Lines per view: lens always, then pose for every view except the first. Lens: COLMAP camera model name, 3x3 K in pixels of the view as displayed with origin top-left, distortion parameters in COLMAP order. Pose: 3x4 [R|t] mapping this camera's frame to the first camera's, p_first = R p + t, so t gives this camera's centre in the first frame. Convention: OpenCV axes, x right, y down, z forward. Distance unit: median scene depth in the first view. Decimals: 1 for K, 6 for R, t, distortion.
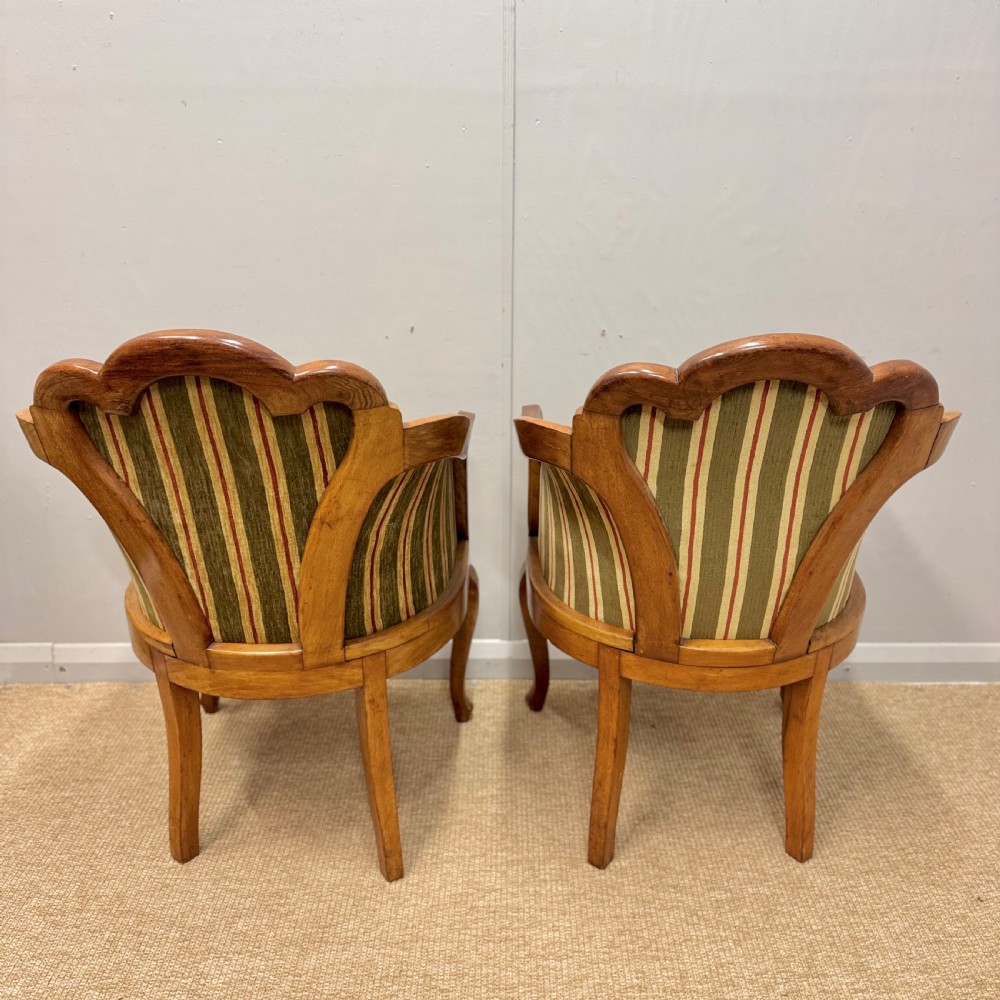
lens RADIAL K [[960.9, 0, 500.0], [0, 960.9, 500.0], [0, 0, 1]] dist [0.164116, -0.355924]
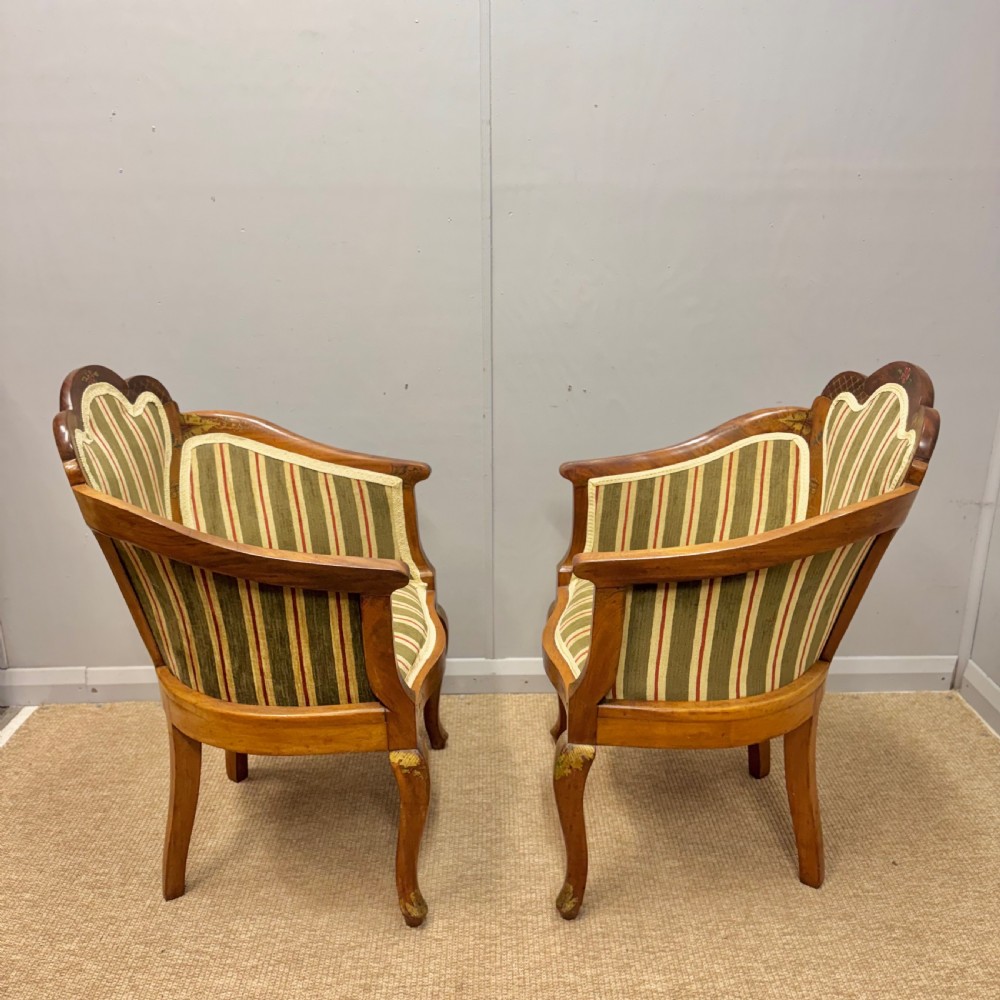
lens RADIAL K [[952.4, 0, 505.7], [0, 952.4, 498.8], [0, 0, 1]] dist [0.187072, -0.456725]
pose [[0.999782, -0.010591, 0.018014, 0.007751], [0.011637, 0.998190, -0.059000, 0.033078], [-0.017356, 0.059197, 0.998095, -0.169799]]
